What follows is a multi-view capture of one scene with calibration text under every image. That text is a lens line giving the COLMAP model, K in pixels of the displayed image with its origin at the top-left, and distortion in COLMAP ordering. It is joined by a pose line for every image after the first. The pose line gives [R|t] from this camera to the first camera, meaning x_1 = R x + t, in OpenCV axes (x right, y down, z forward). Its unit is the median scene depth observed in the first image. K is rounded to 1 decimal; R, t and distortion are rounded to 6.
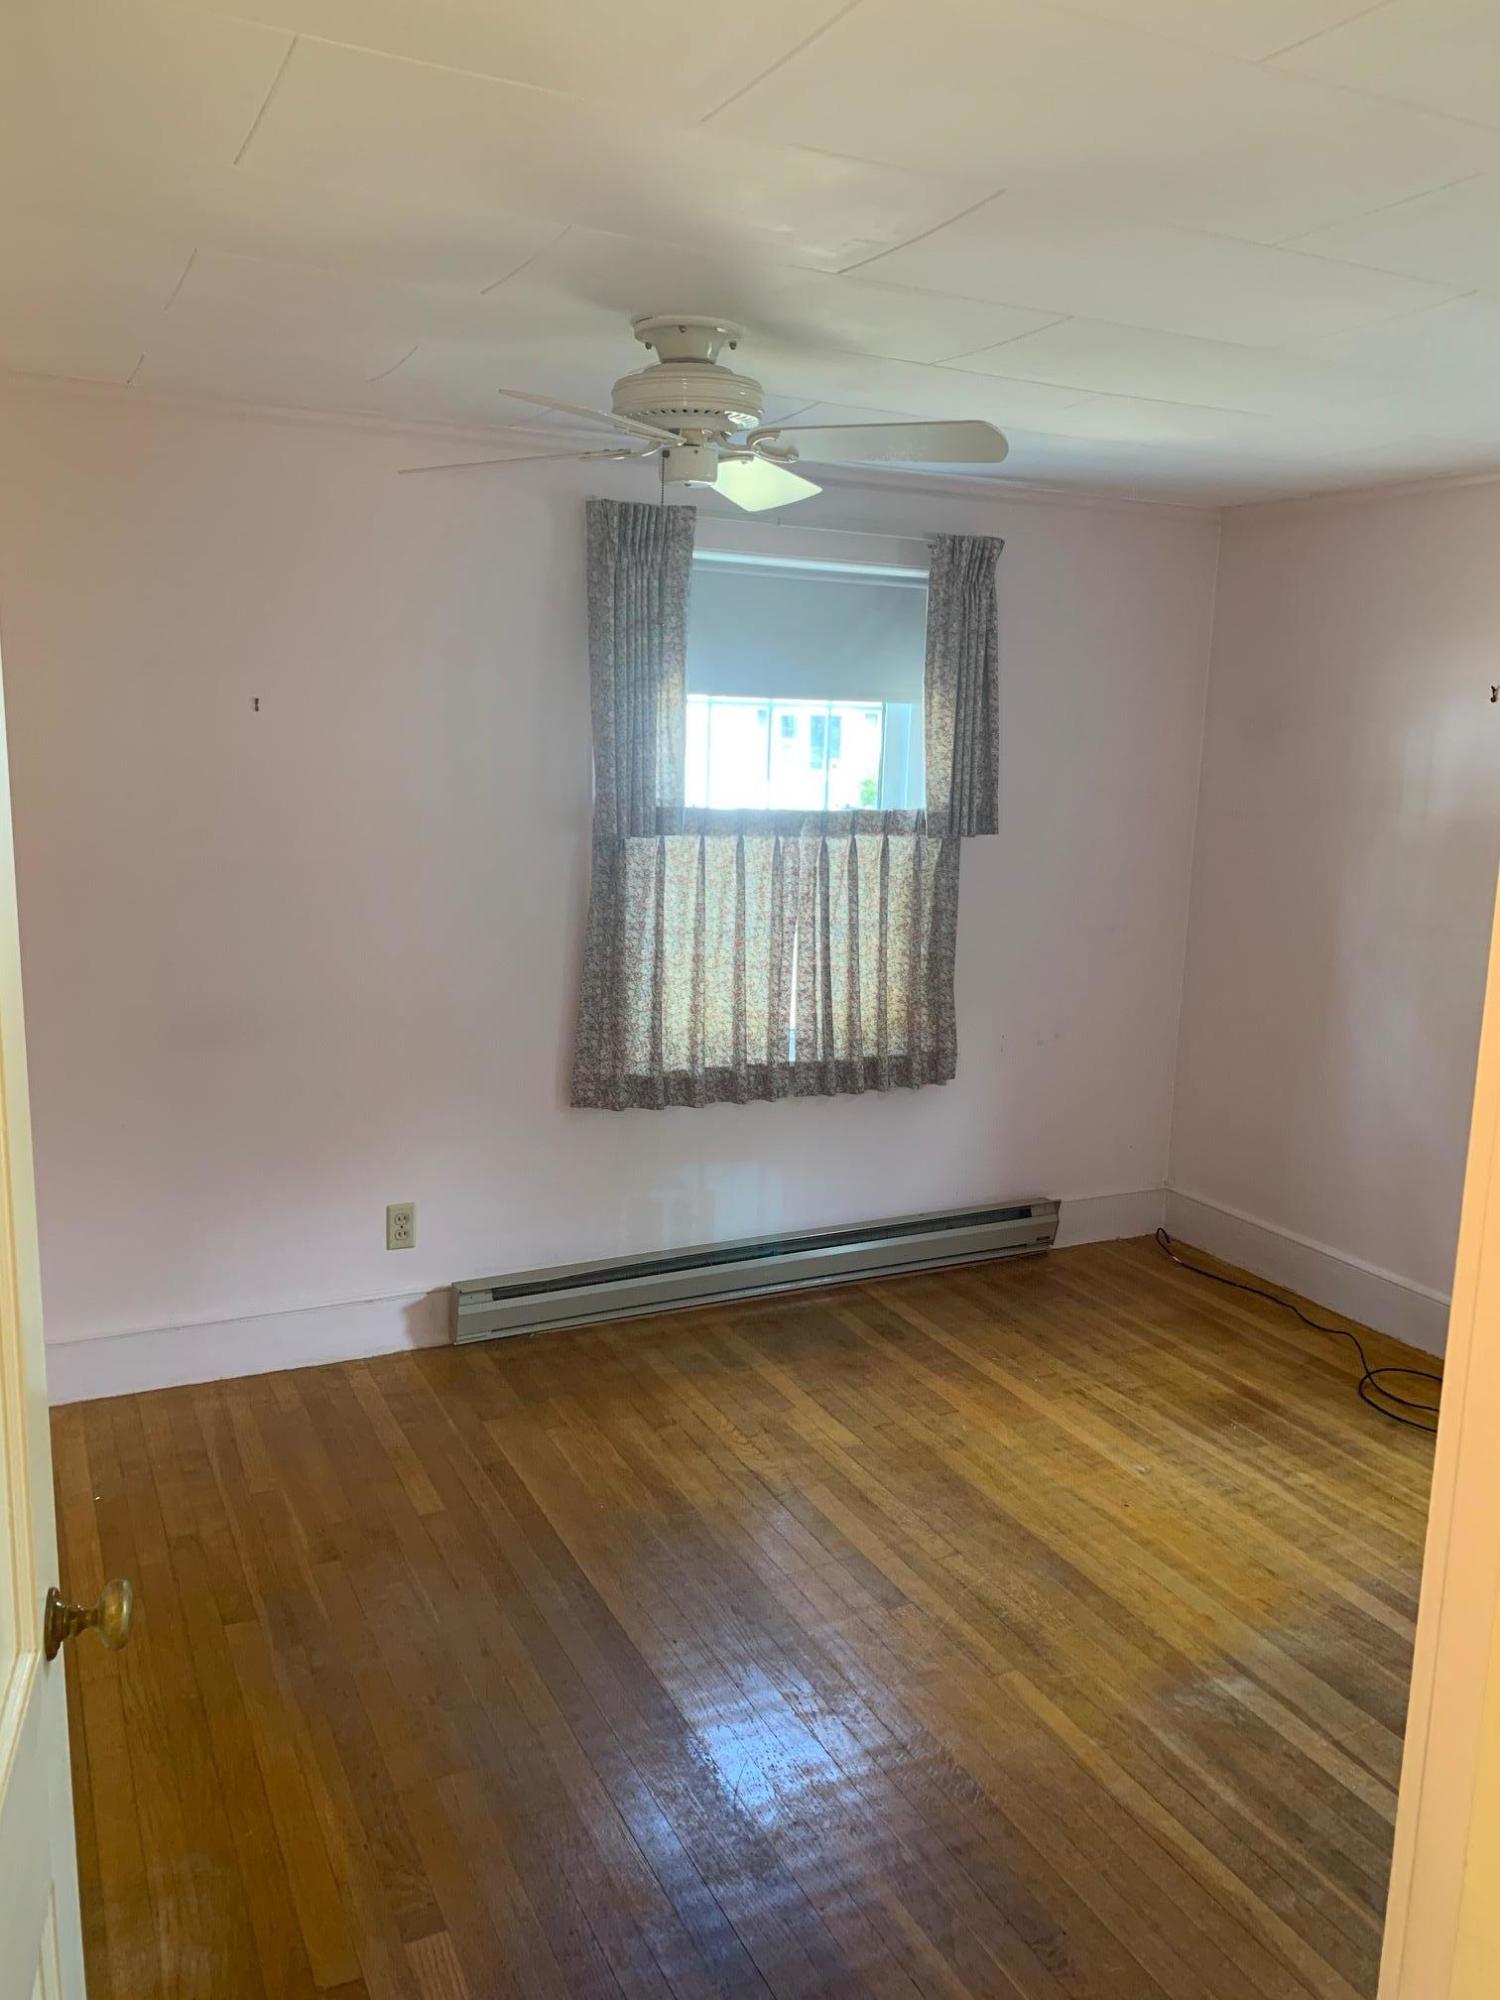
lens RADIAL K [[1527.5, 0, 750.0], [0, 1527.5, 1000.0], [0, 0, 1]] dist [0.164151, -0.405796]
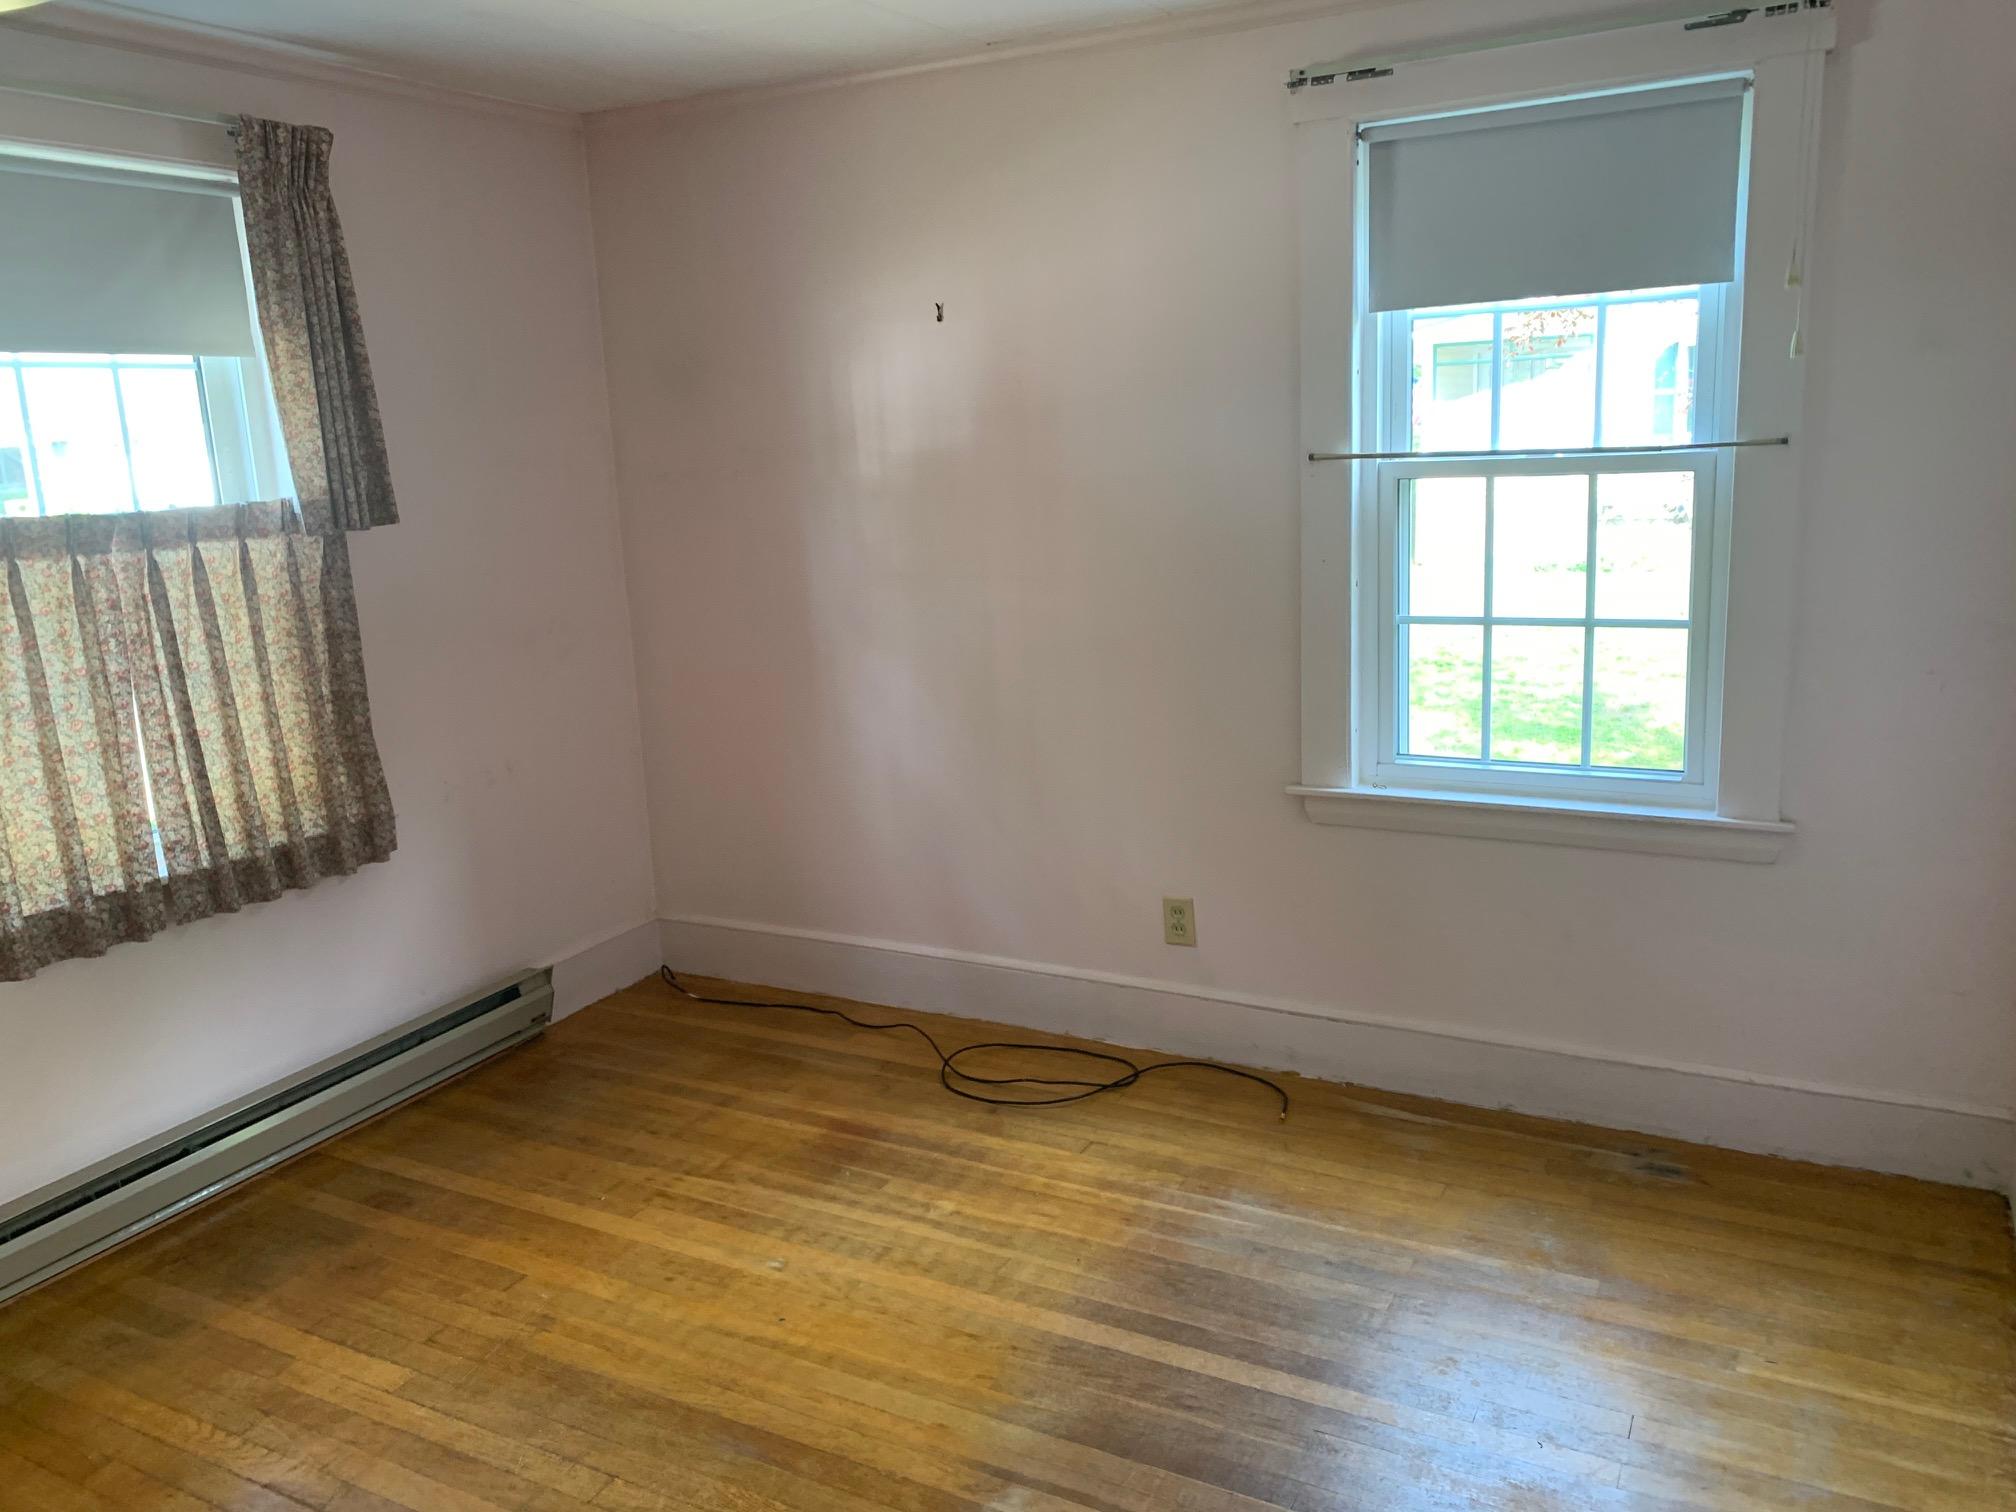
lens RADIAL K [[1544.9, 0, 1005.7], [0, 1544.9, 747.4], [0, 0, 1]] dist [0.001246, -0.001907]
pose [[0.808114, -0.184209, 0.559481, -0.046606], [0.170606, 0.982326, 0.077006, -0.006558], [-0.563778, 0.033221, 0.825258, 0.209807]]
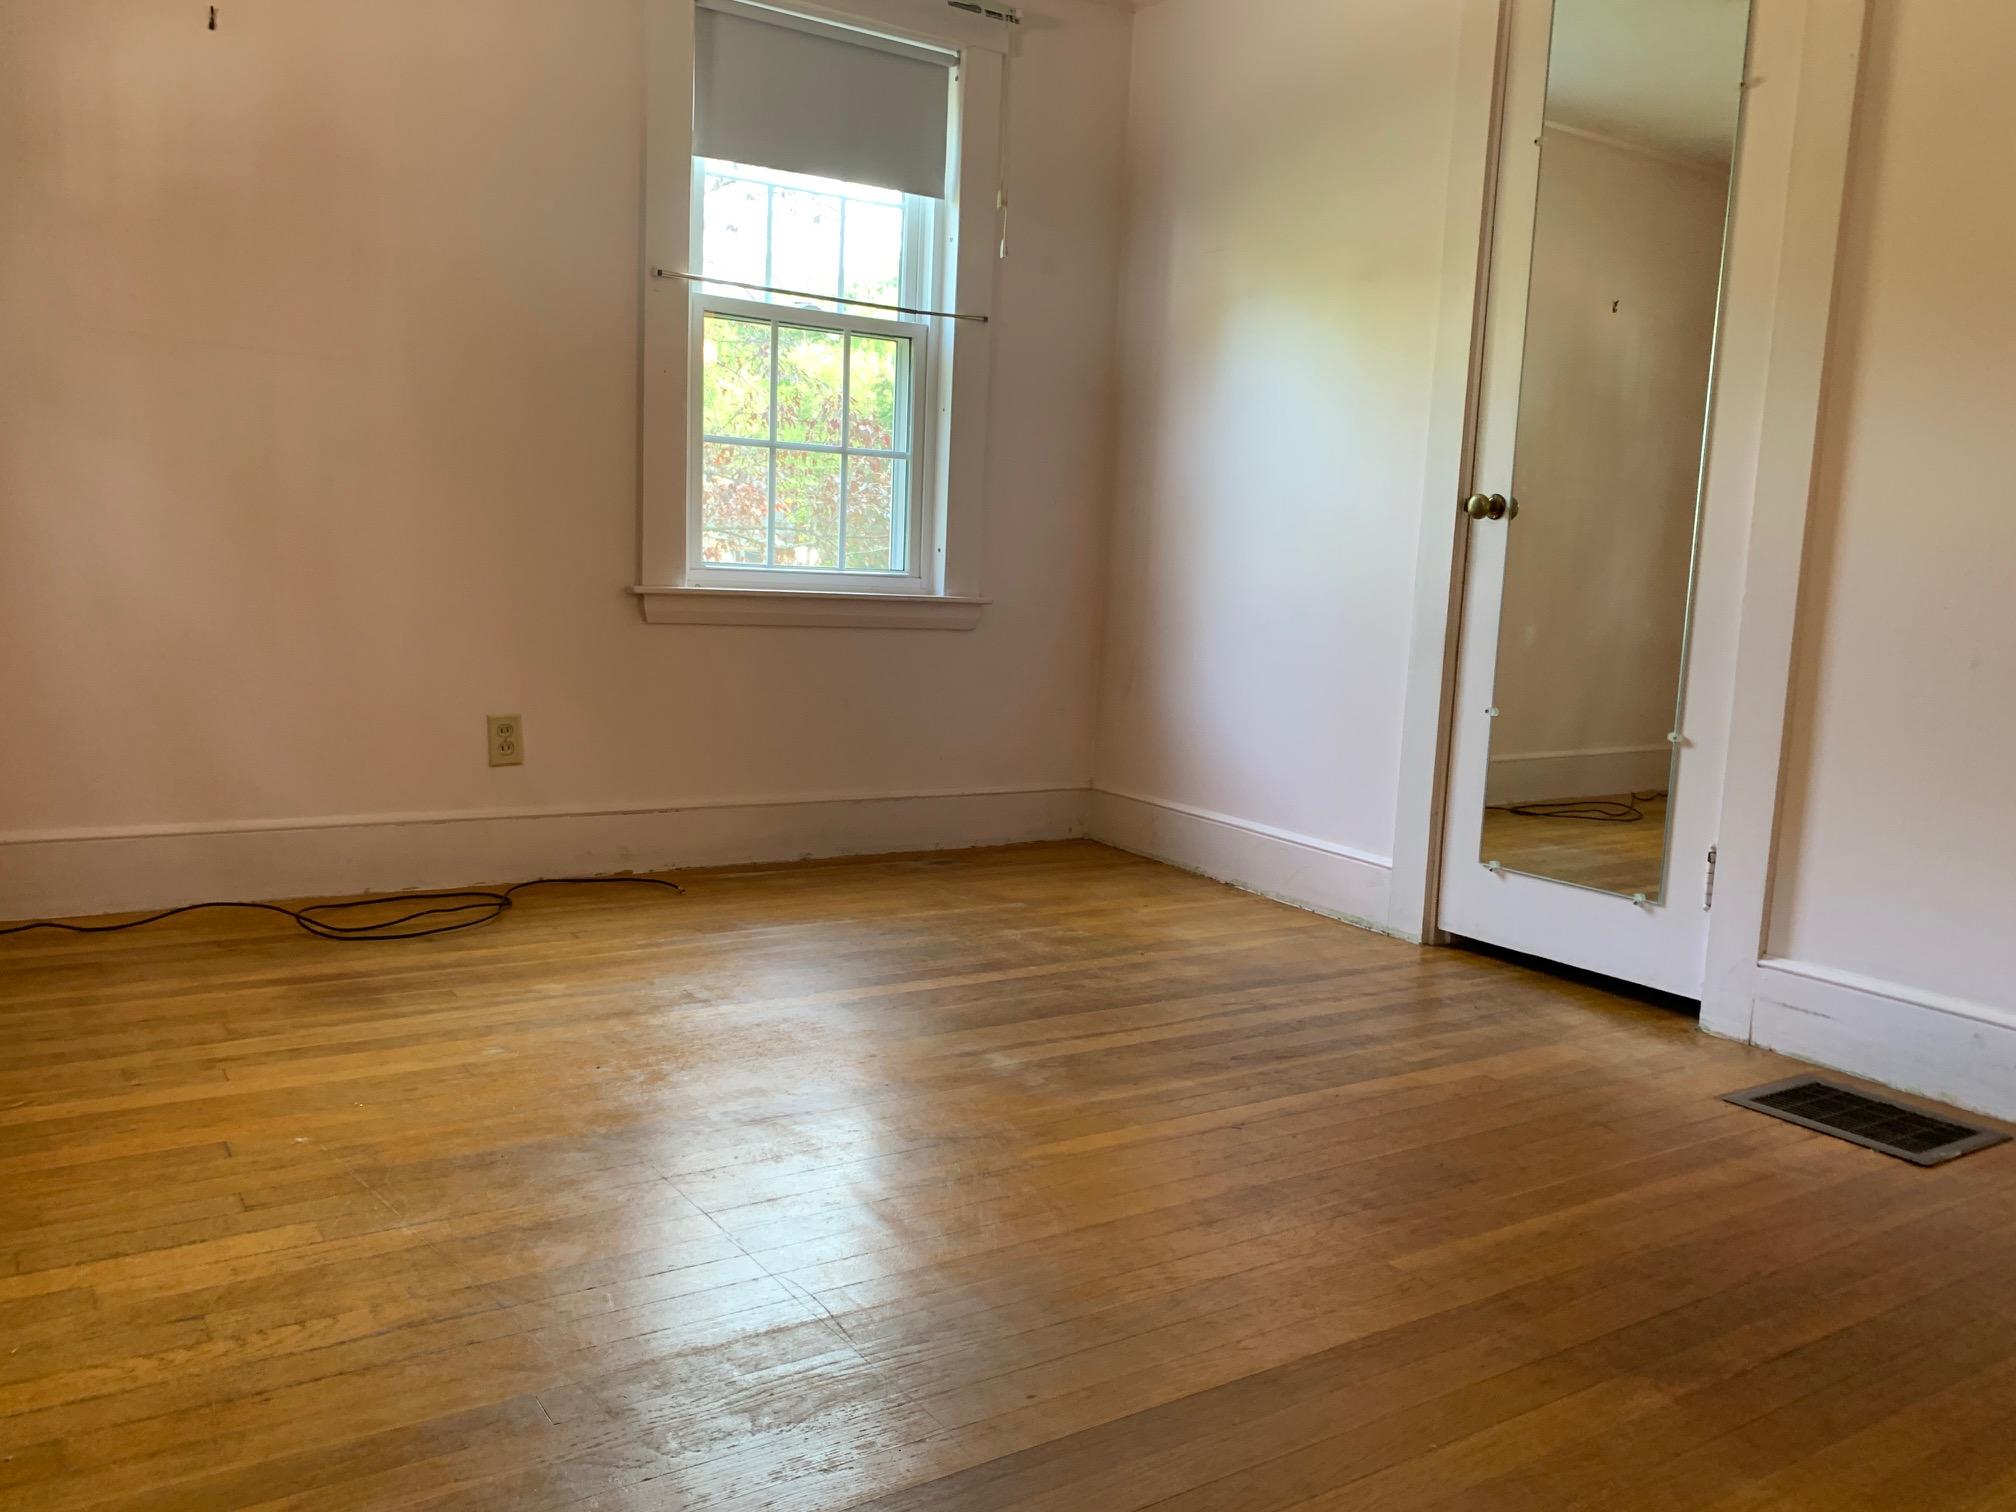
lens RADIAL K [[1544.9, 0, 1007.1], [0, 1544.9, 789.4], [0, 0, 1]] dist [0.000320, -0.001485]
pose [[-0.146932, -0.167370, 0.974884, -0.358390], [0.134168, 0.973100, 0.187285, 0.077775], [-0.980005, 0.158316, -0.120524, 0.706826]]
